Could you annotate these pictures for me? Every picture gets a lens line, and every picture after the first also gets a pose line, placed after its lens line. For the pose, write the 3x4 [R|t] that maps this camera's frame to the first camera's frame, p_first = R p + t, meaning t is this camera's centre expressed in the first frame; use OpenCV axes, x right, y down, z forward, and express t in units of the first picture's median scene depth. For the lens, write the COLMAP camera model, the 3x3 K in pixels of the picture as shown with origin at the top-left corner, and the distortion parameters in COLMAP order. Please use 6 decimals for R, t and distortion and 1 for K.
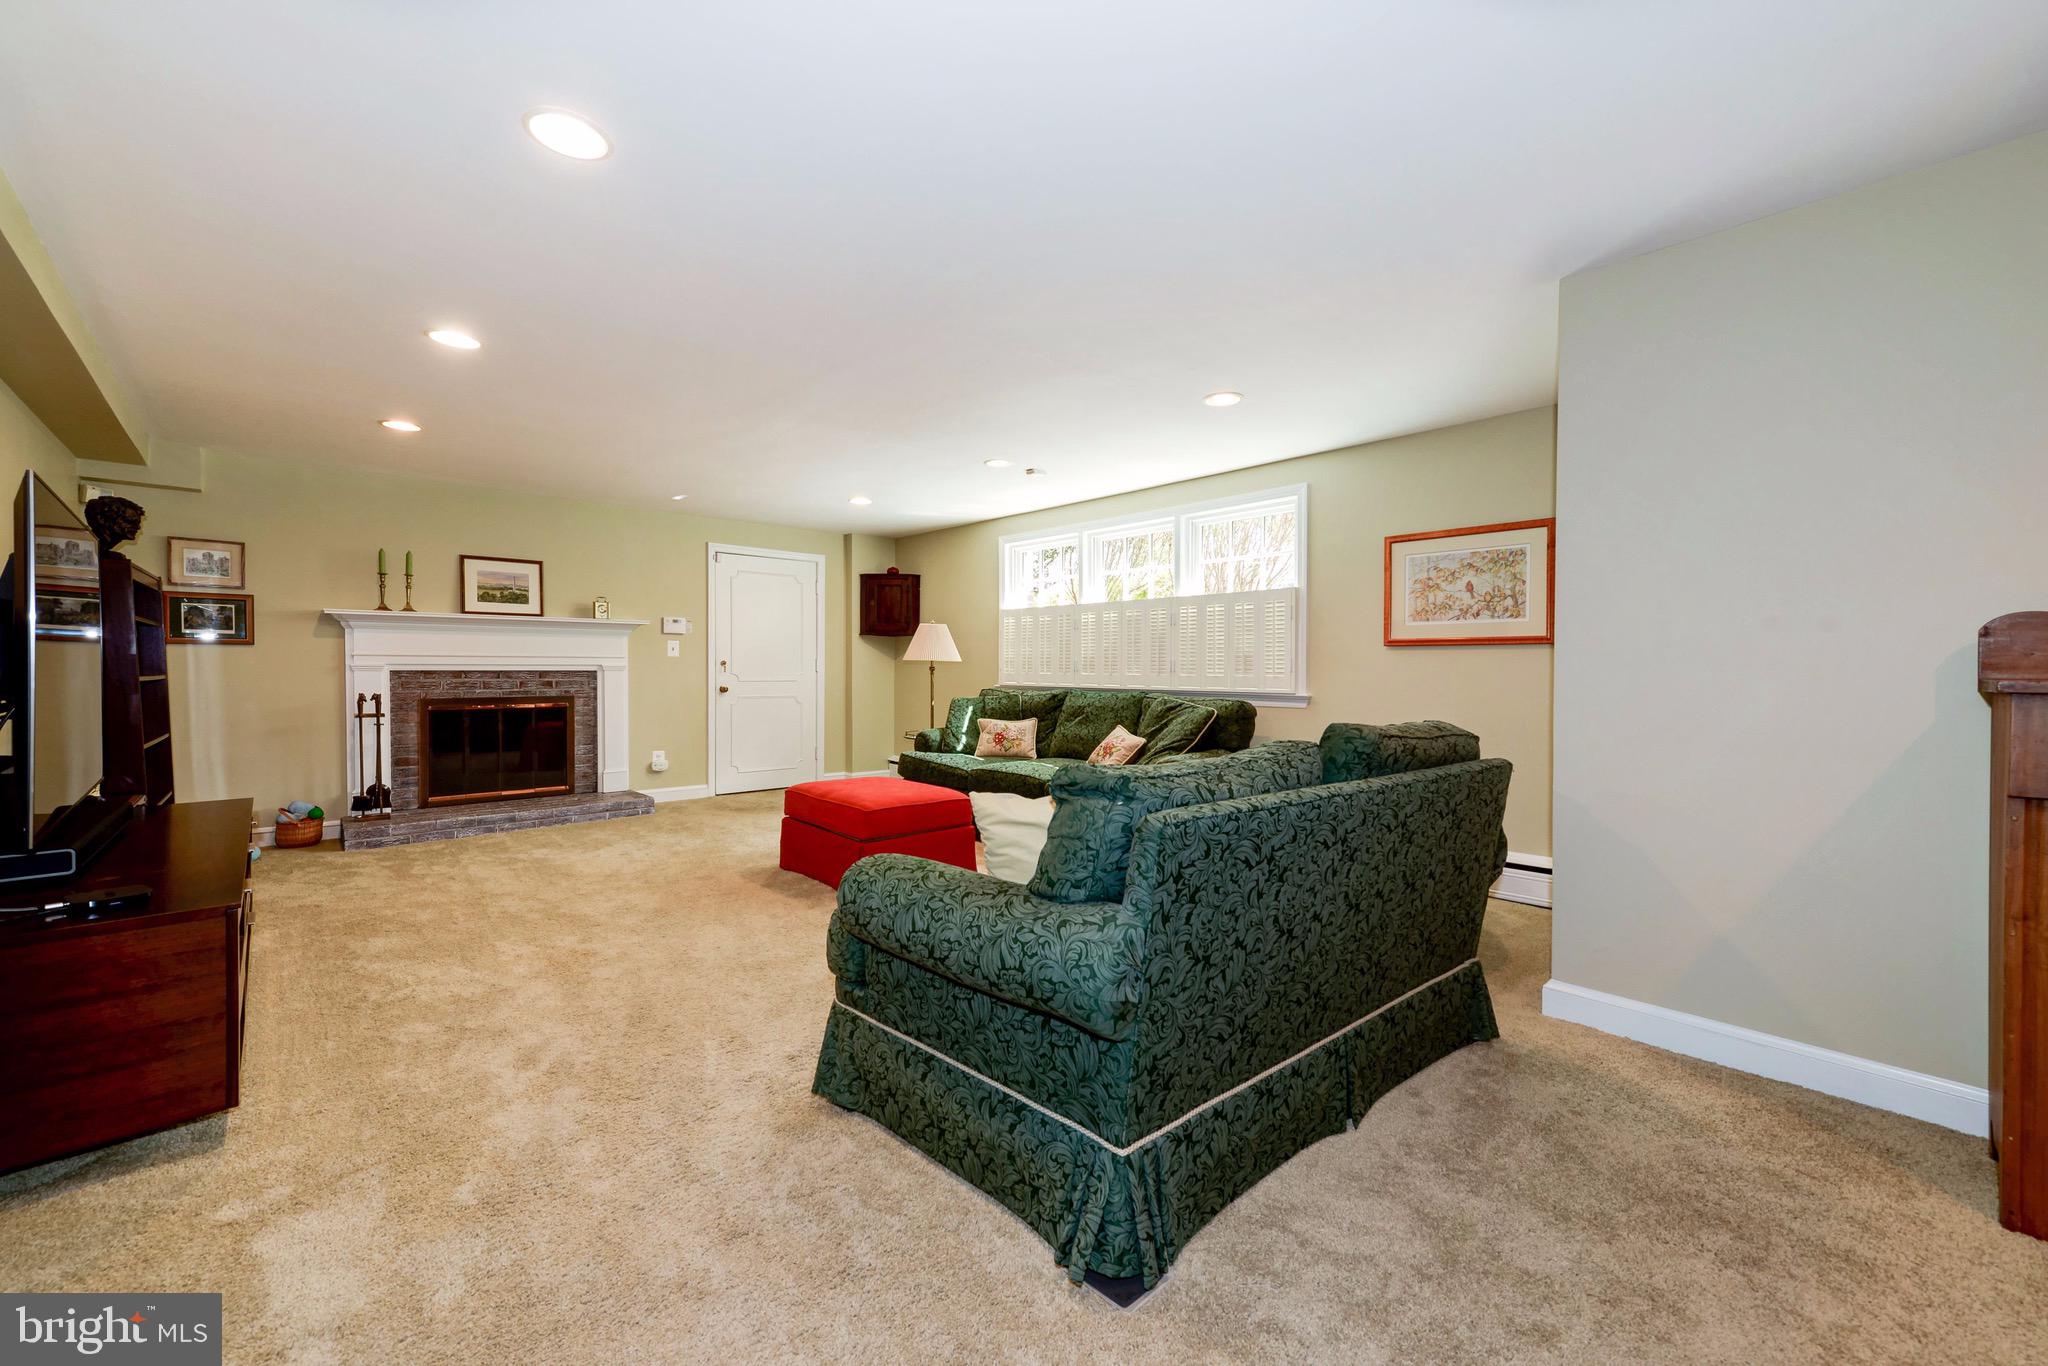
lens RADIAL K [[830.4, 0, 1012.3], [0, 830.4, 676.0], [0, 0, 1]] dist [0.000138, 0.000014]
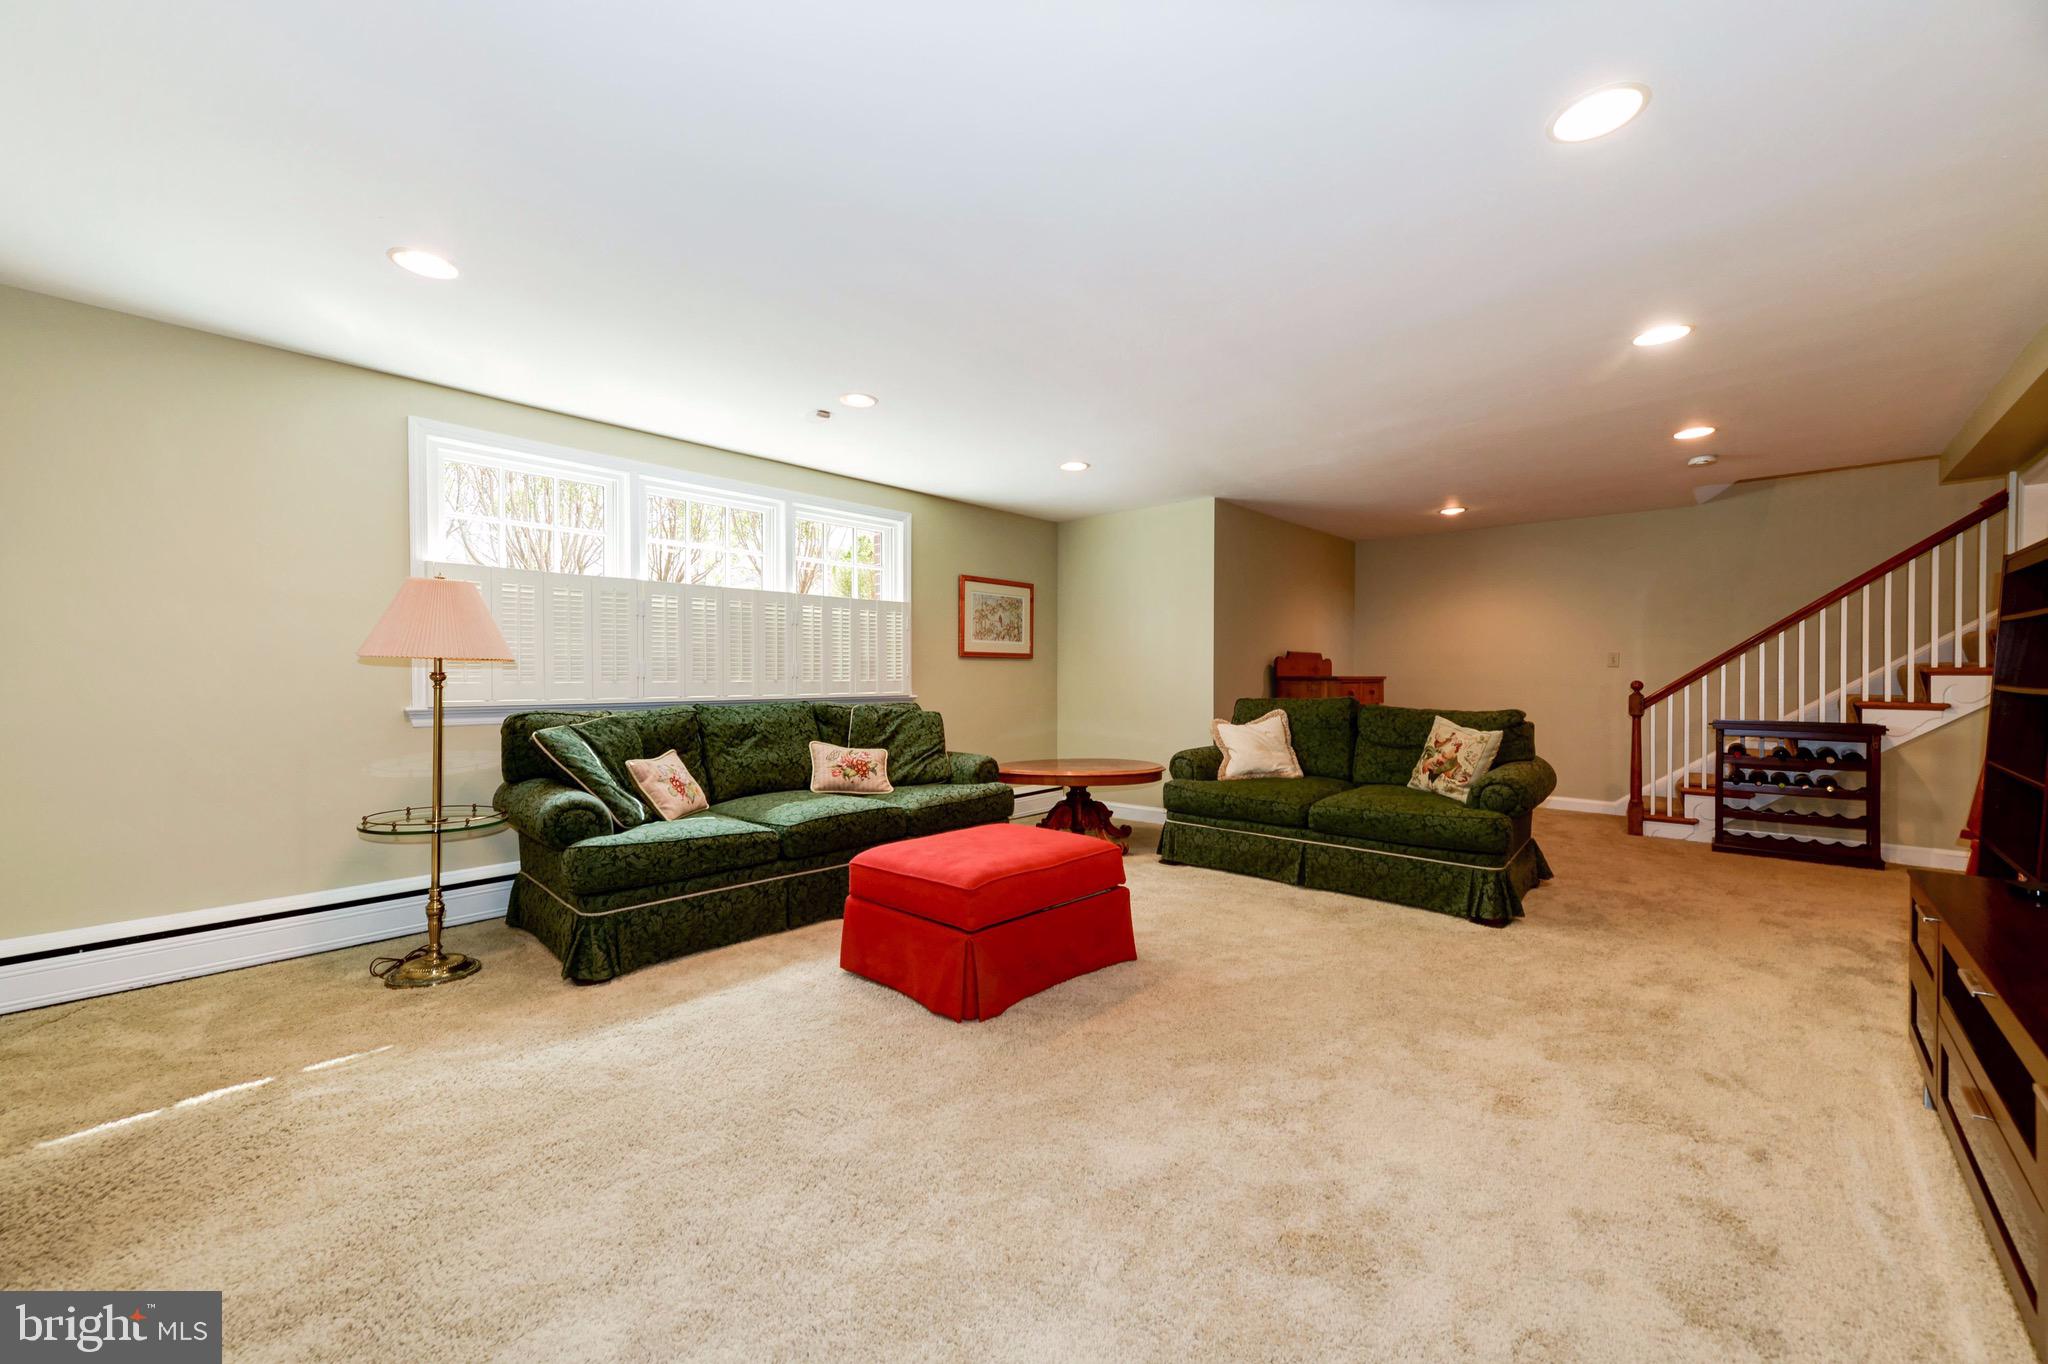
lens RADIAL K [[830.4, 0, 1012.3], [0, 830.4, 675.0], [0, 0, 1]] dist [0.000138, 0.000014]
pose [[-0.126029, -0.014194, 0.991925, -0.802546], [0.001070, 0.999895, 0.014444, -0.023672], [-0.992026, 0.002882, -0.126001, 0.991728]]
